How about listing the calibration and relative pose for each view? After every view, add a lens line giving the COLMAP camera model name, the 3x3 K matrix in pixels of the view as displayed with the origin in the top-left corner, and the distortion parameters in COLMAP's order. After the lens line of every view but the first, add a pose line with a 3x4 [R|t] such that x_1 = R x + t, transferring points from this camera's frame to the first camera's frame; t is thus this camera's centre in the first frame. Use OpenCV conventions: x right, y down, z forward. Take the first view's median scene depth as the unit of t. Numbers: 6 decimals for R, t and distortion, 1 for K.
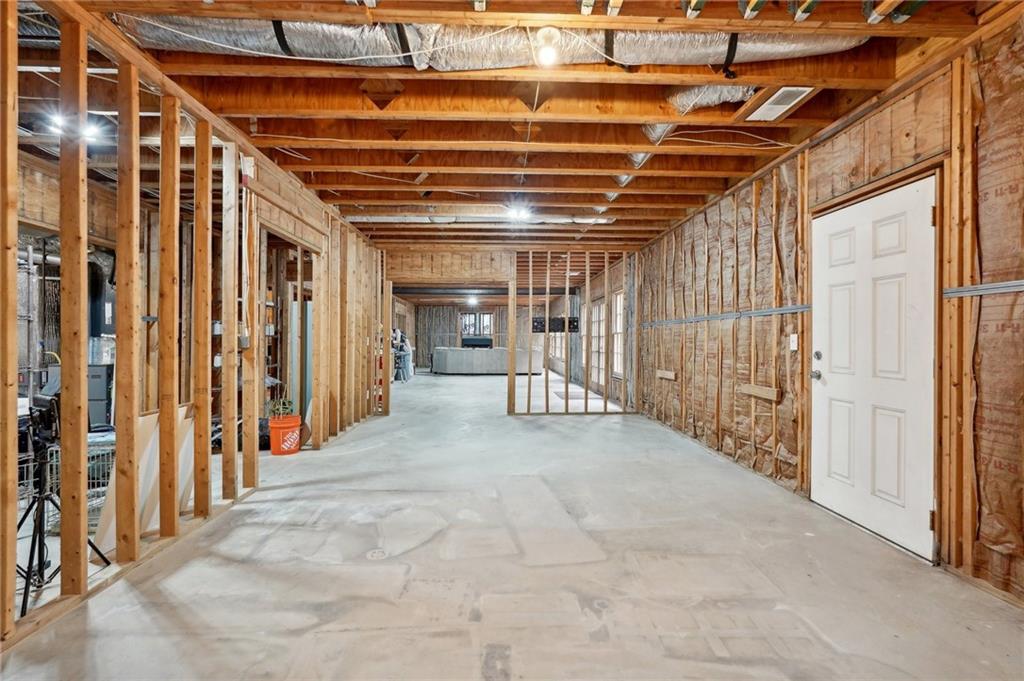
lens RADIAL K [[459.5, 0, 516.1], [0, 459.5, 339.4], [0, 0, 1]] dist [-0.011026, 0.005271]
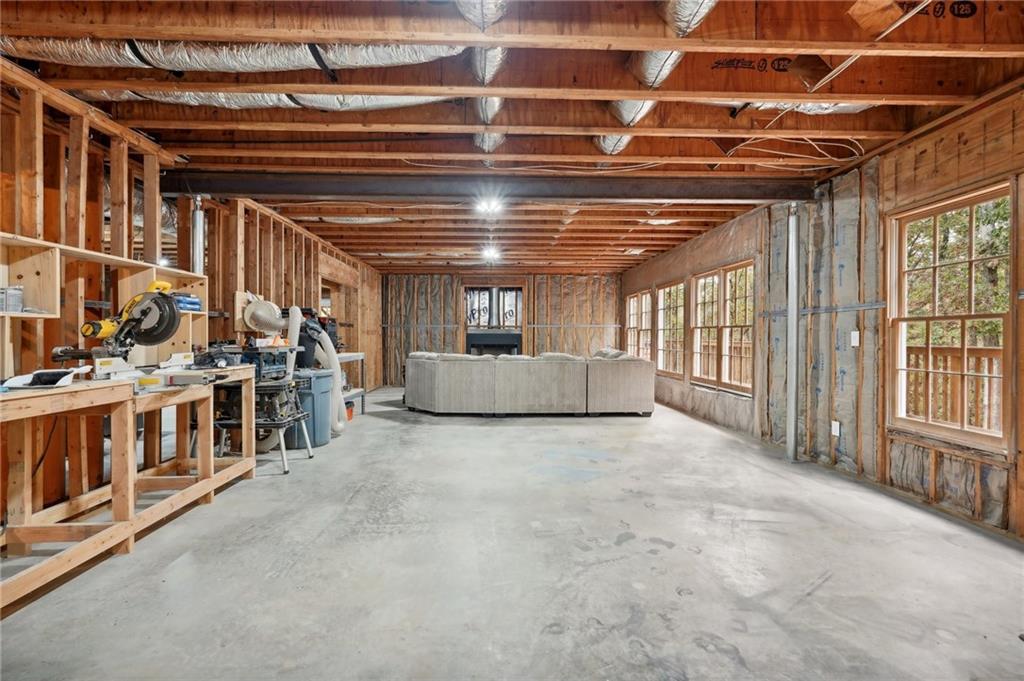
lens RADIAL K [[459.5, 0, 512.3], [0, 459.5, 337.9], [0, 0, 1]] dist [-0.011026, 0.005271]
pose [[0.999867, 0.002085, -0.016175, -0.018628], [-0.002009, 0.999987, 0.004746, 0.000095], [0.016184, -0.004713, 0.999858, 0.154182]]
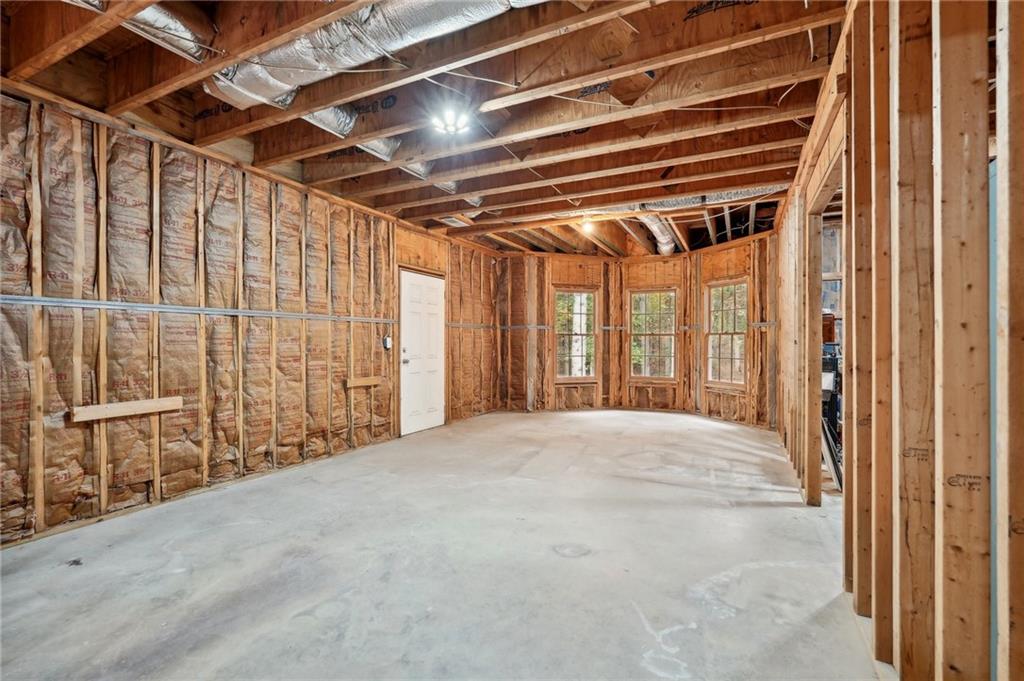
lens RADIAL K [[459.5, 0, 516.1], [0, 459.5, 340.5], [0, 0, 1]] dist [-0.011026, 0.005271]
pose [[-0.876692, -0.000028, 0.481052, -0.600148], [0.002076, 0.999990, 0.003840, -0.009503], [-0.481047, 0.004365, -0.876684, 2.531015]]
